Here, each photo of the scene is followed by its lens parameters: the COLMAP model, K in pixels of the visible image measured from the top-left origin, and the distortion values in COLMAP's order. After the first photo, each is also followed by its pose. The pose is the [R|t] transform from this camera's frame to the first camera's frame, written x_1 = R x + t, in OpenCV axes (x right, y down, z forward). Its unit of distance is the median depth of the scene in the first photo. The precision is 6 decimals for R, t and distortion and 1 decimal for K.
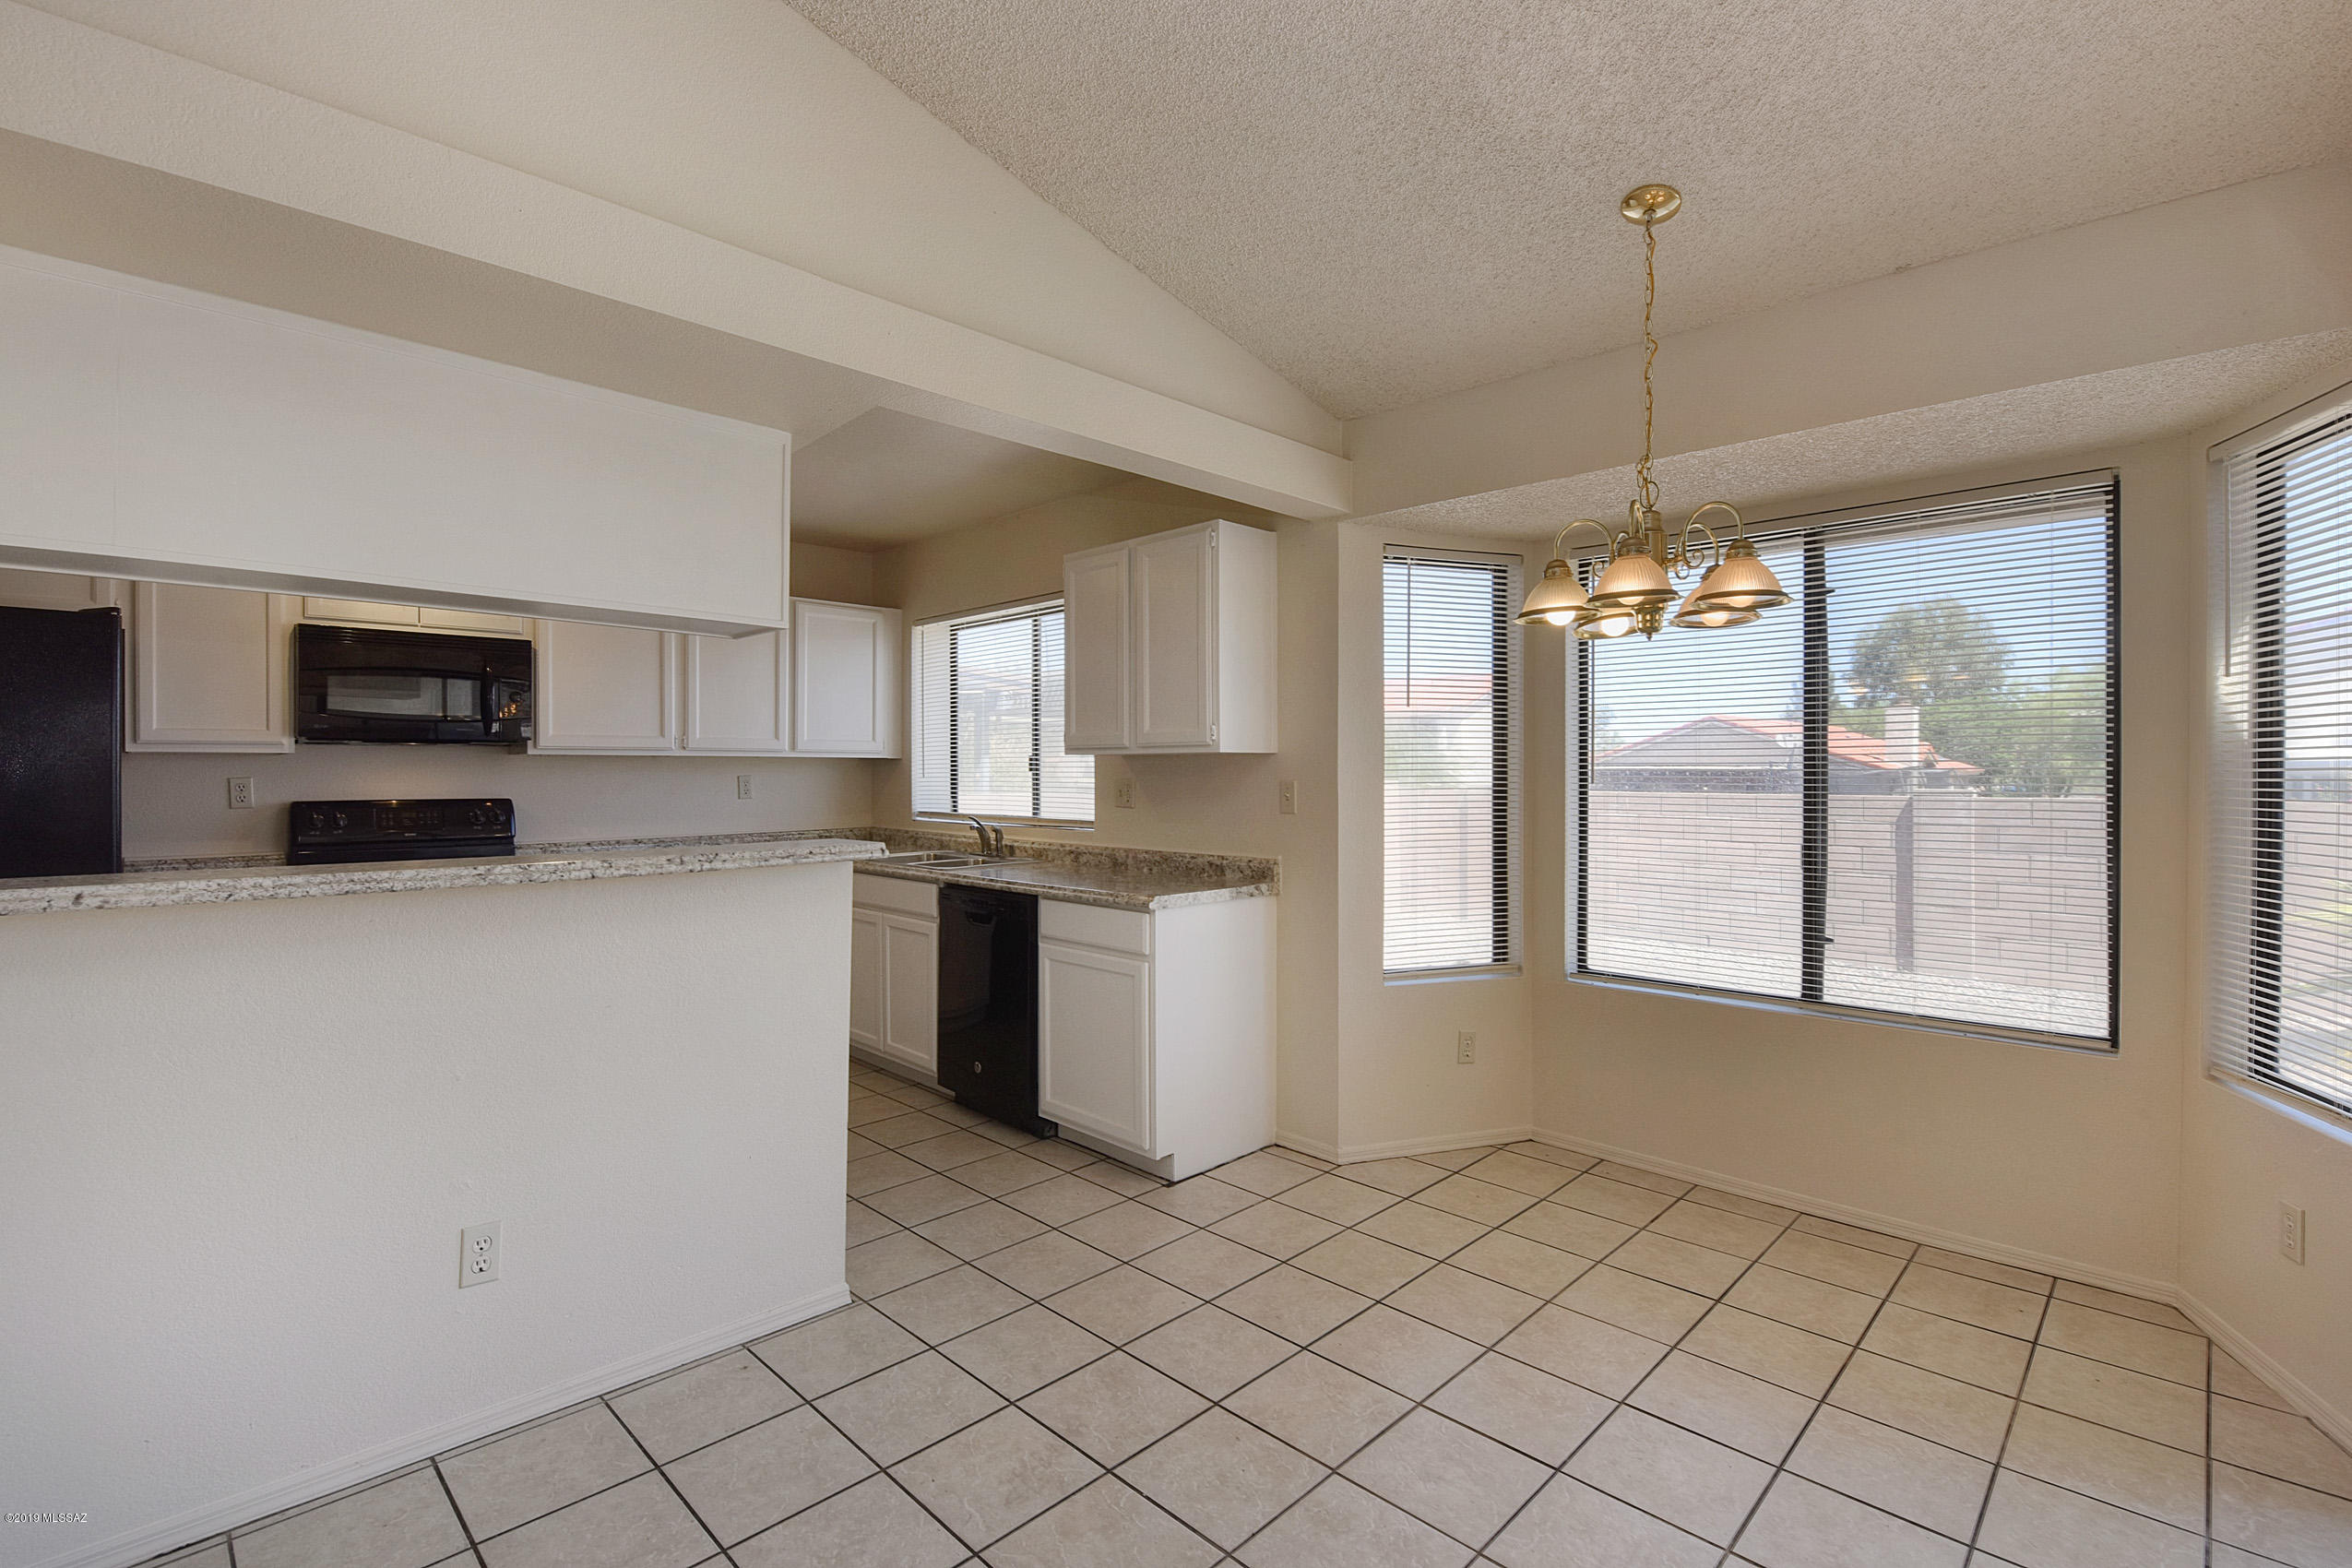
lens RADIAL K [[1059.5, 0, 1219.7], [0, 1059.5, 775.9], [0, 0, 1]] dist [0.002283, -0.010990]
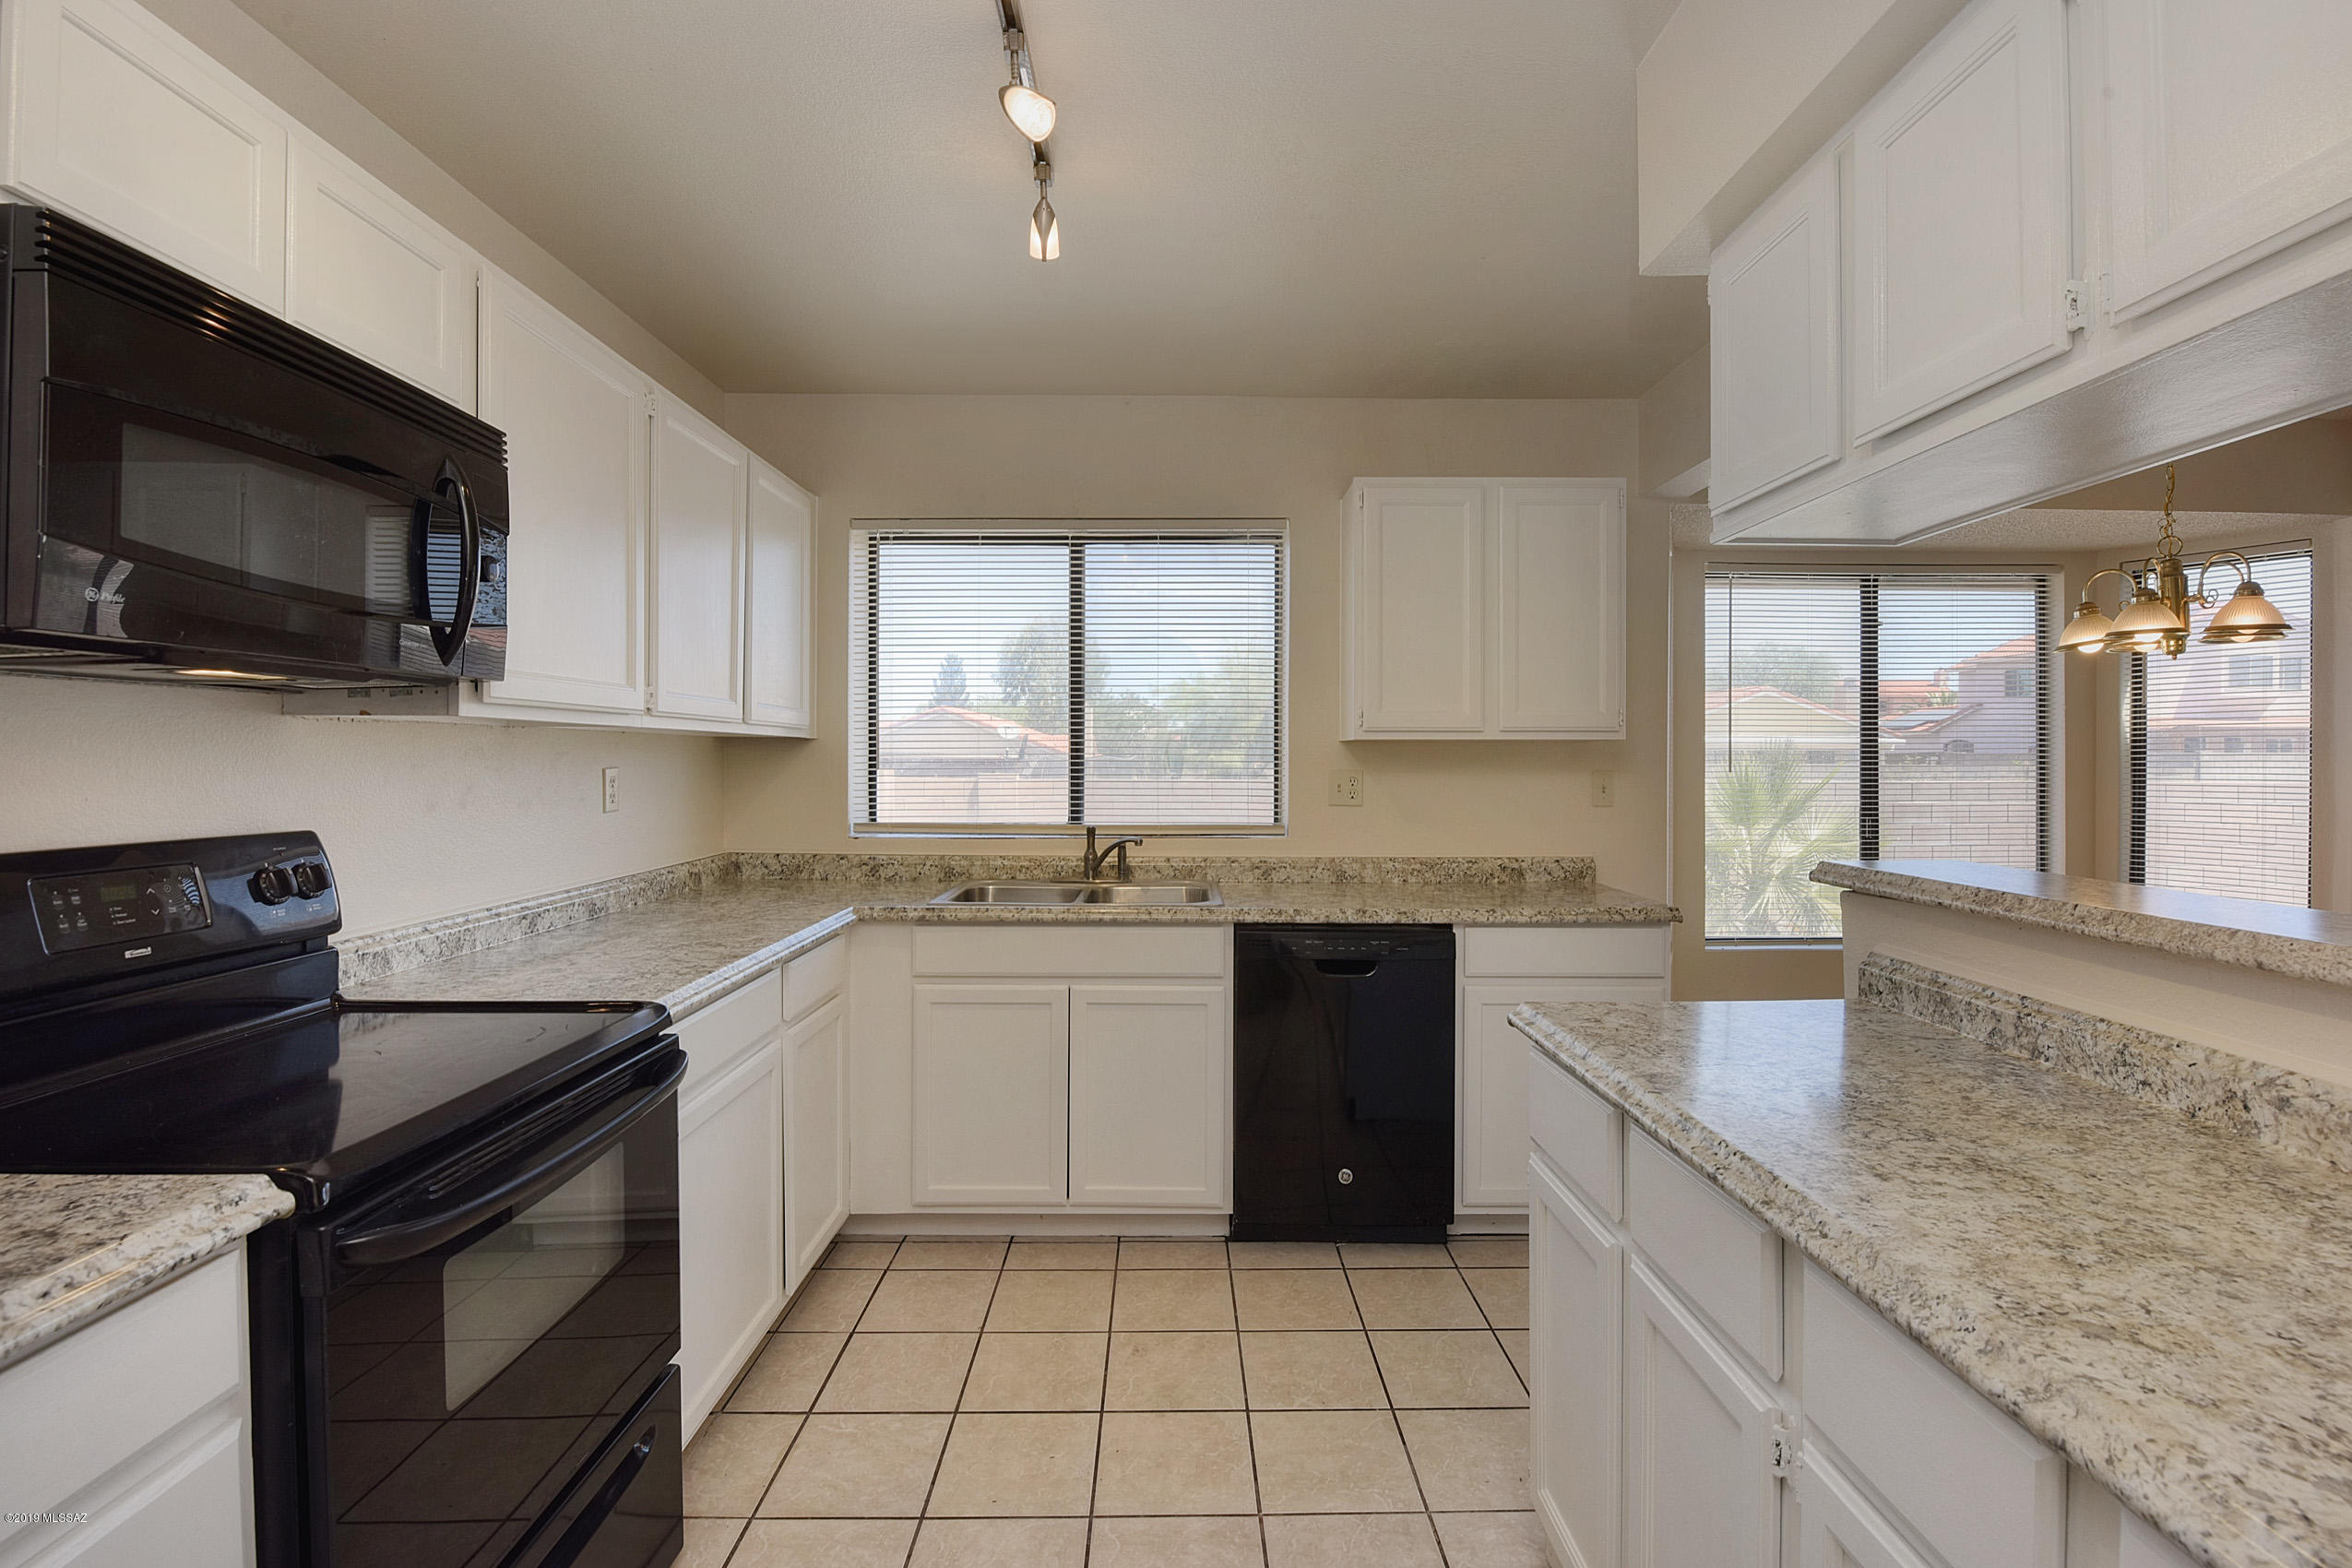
lens RADIAL K [[1059.5, 0, 1219.7], [0, 1059.5, 775.9], [0, 0, 1]] dist [0.002283, -0.010990]
pose [[0.704676, -0.009866, 0.709461, -0.740075], [-0.000016, 0.999903, 0.013920, -0.003494], [-0.709529, -0.009820, 0.704608, 0.525532]]
